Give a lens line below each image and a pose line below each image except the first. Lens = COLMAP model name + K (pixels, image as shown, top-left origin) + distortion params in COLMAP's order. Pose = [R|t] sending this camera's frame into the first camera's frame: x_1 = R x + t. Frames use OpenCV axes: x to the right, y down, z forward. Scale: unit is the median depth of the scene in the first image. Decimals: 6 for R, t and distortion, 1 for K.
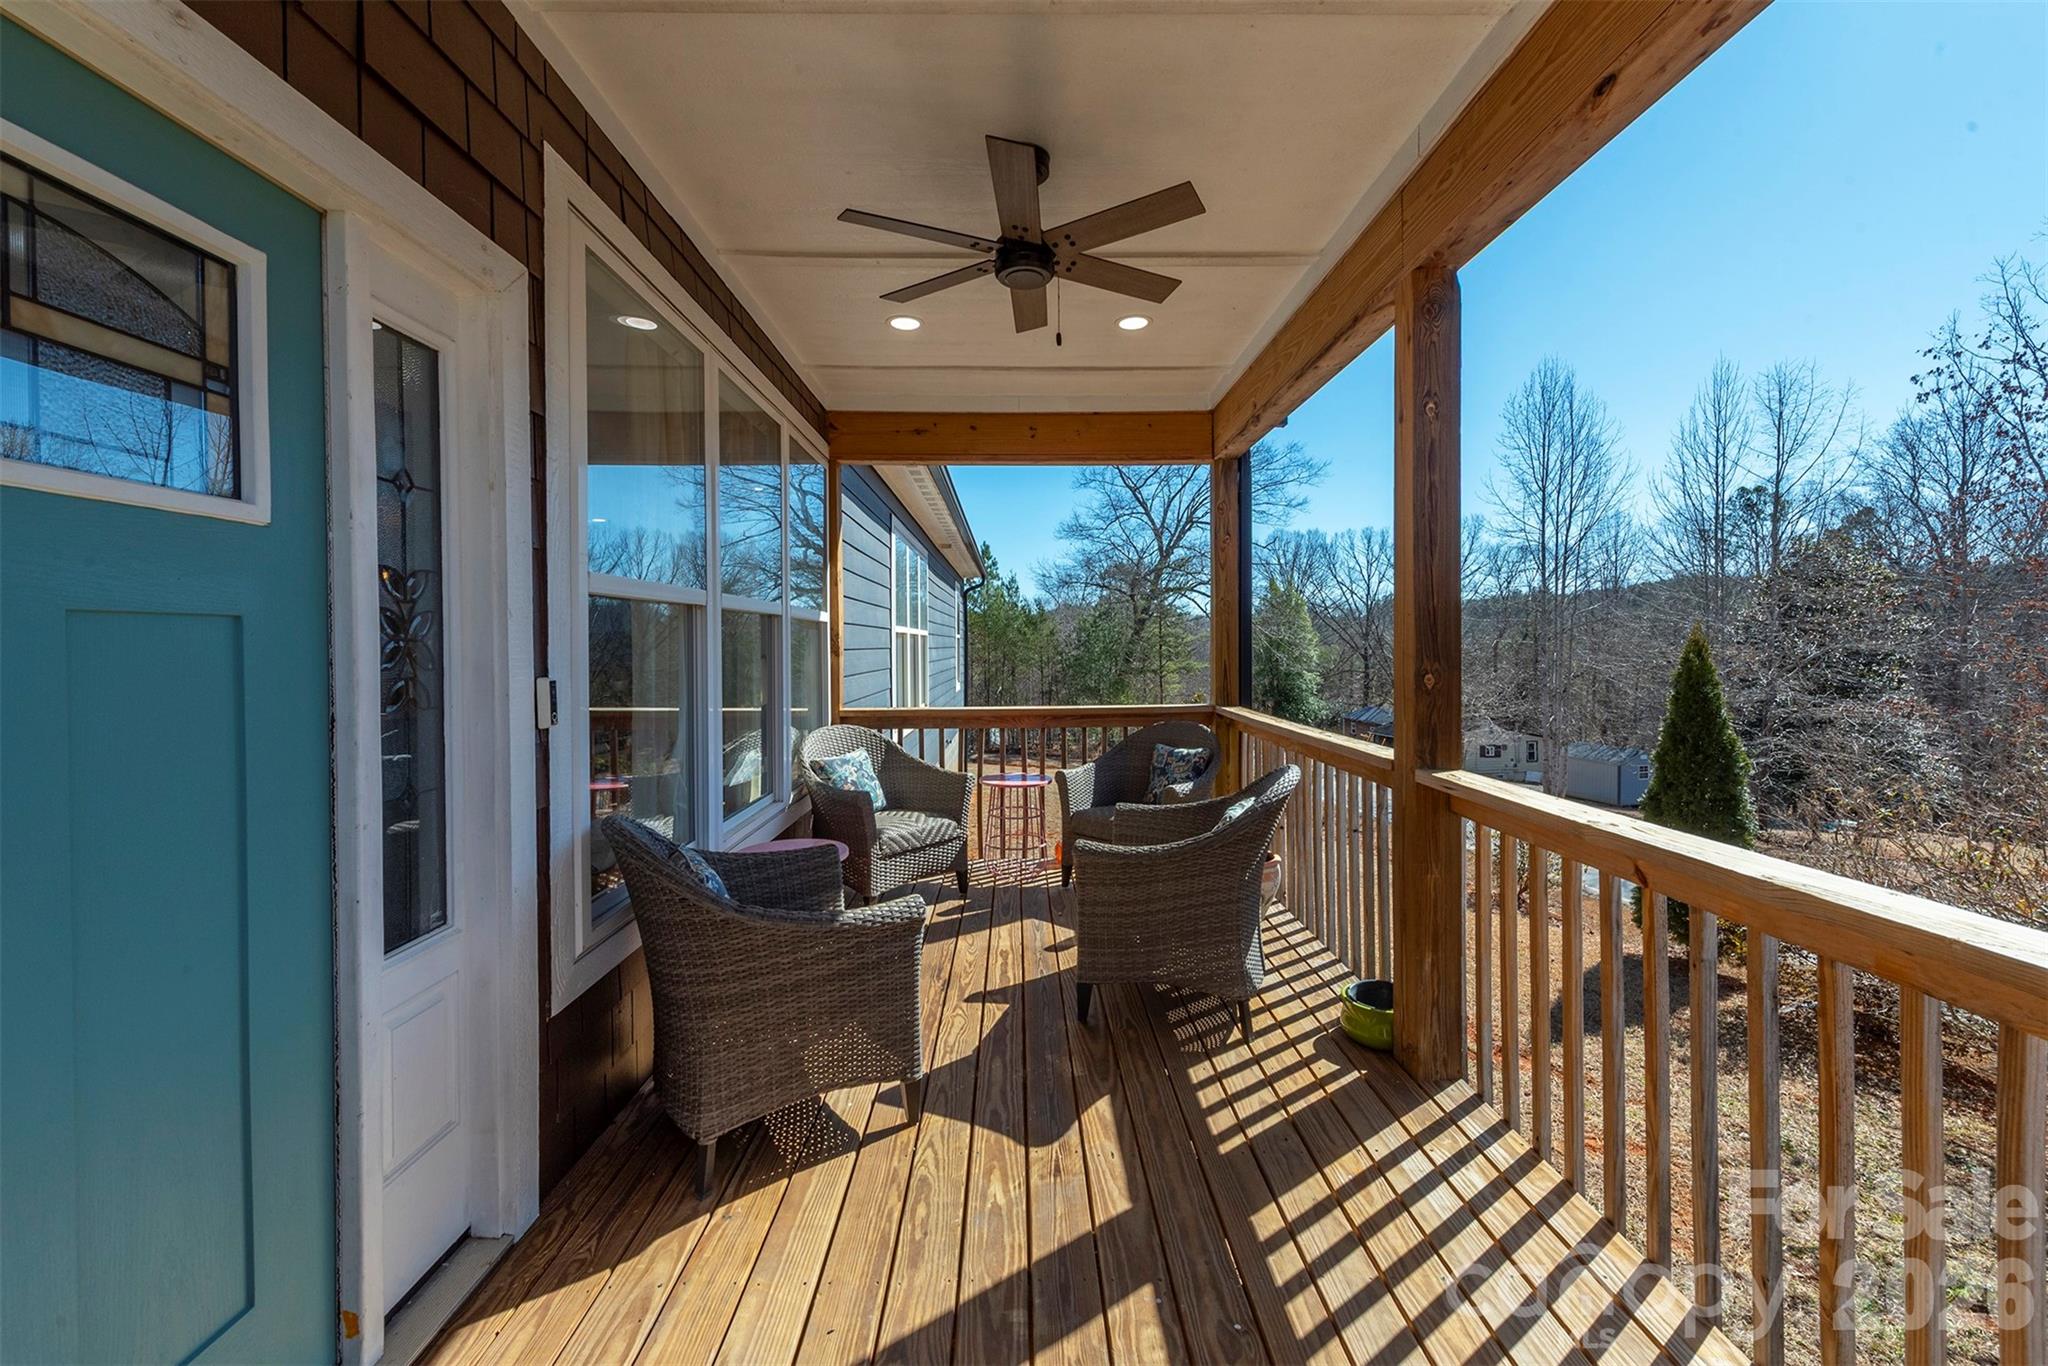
lens RADIAL K [[798.6, 0, 1024.0], [0, 798.6, 683.0], [0, 0, 1]] dist [0.000340, 0.000033]
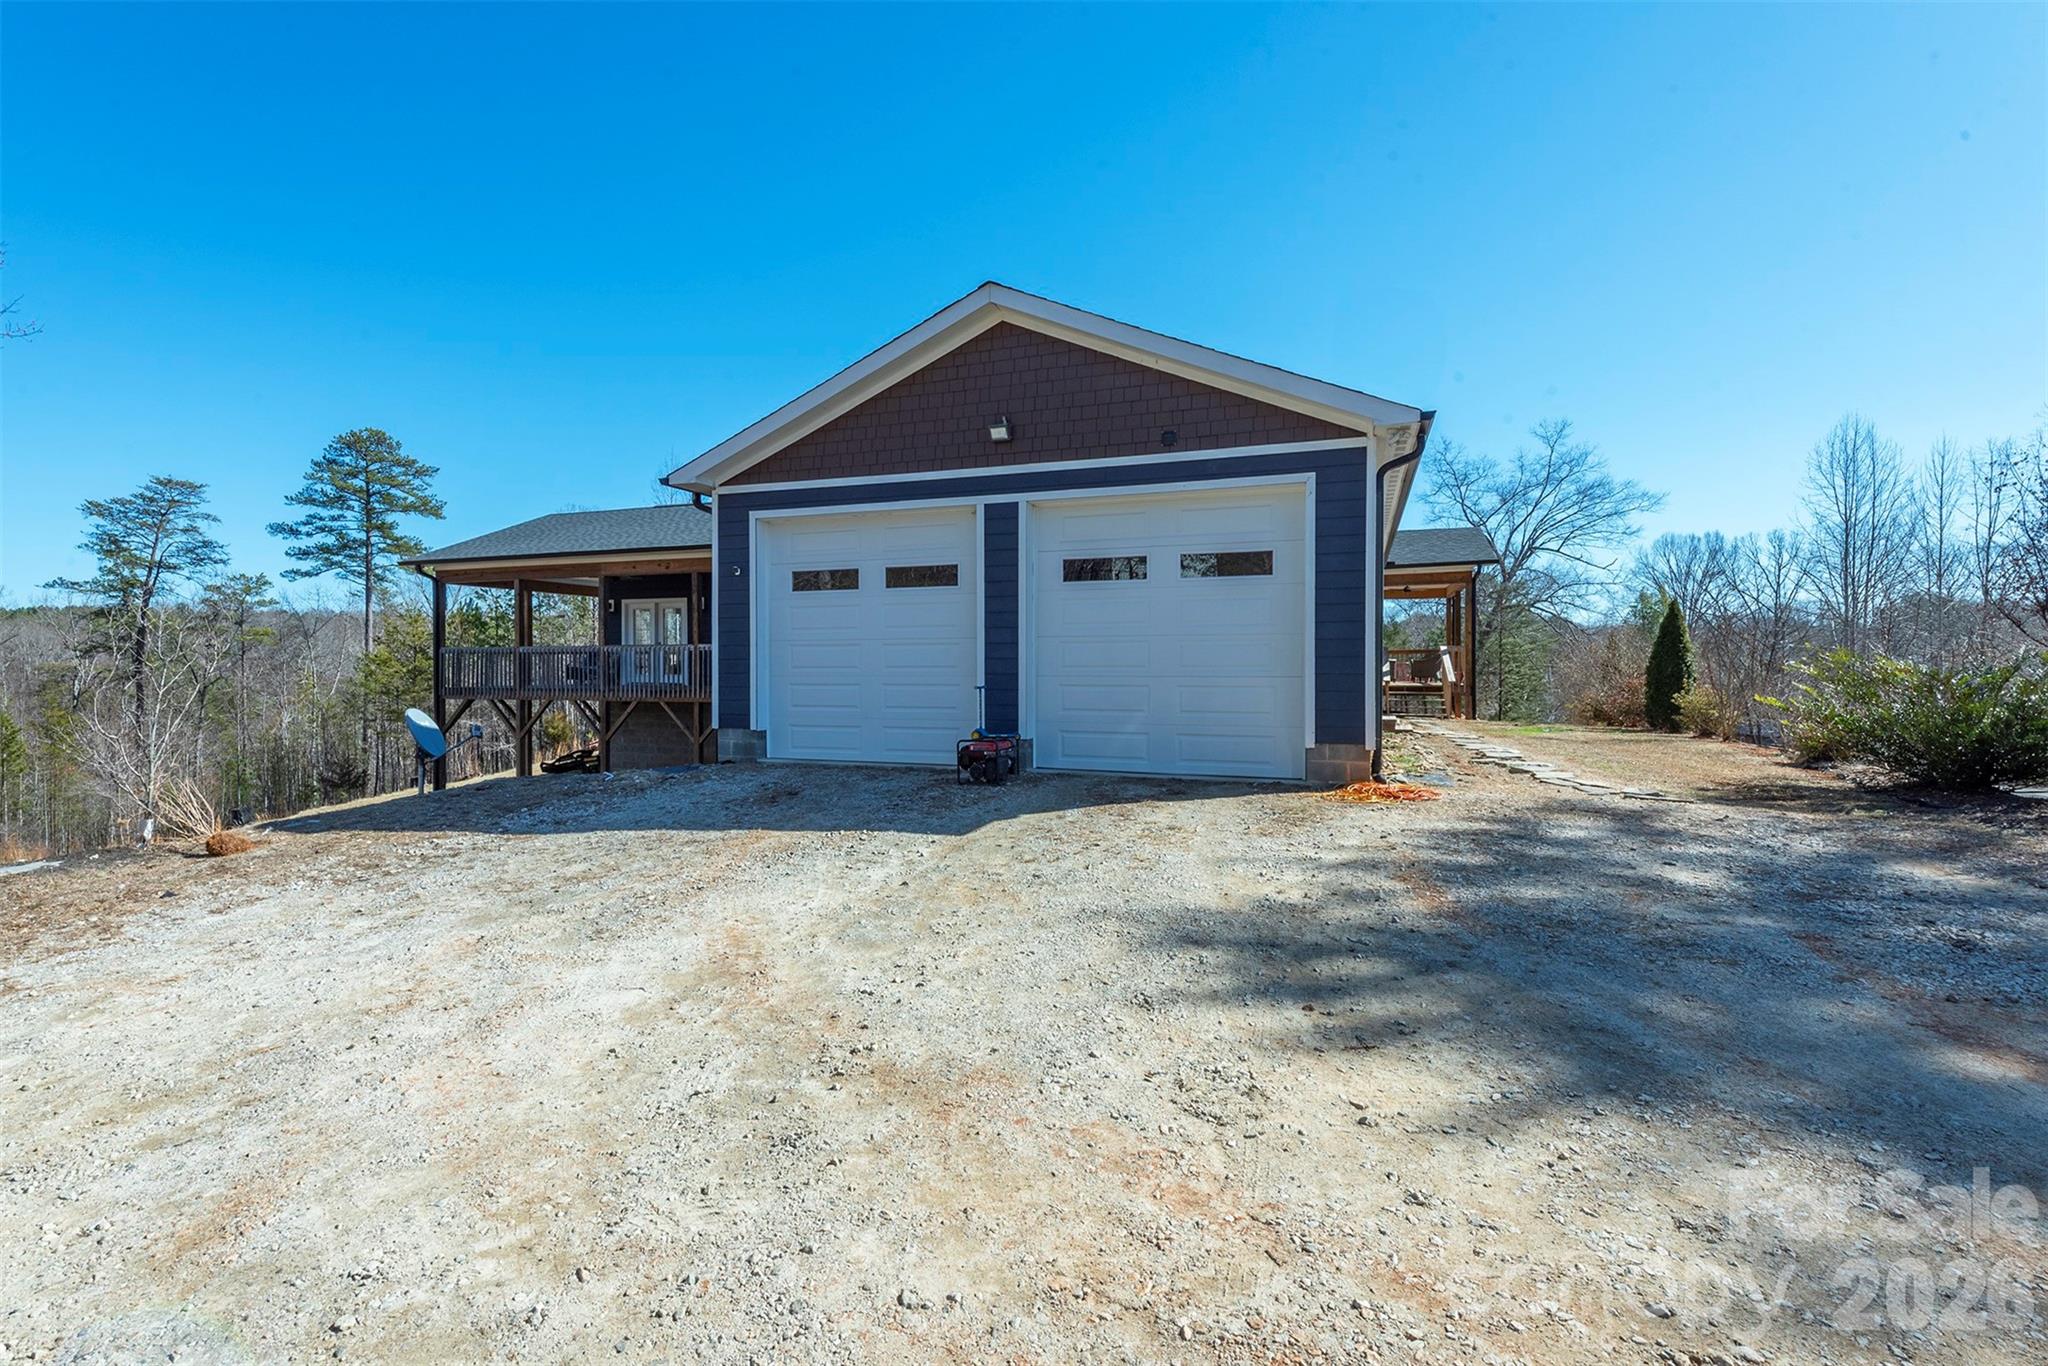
lens RADIAL K [[938.0, 0, 1024.0], [0, 938.0, 683.0], [0, 0, 1]] dist [-0.003339, -0.000226]
pose [[0.939064, 0.006378, -0.343683, -0.013223], [-0.015736, 0.999577, -0.024447, 0.034140], [0.343382, 0.028365, 0.938768, -0.493053]]
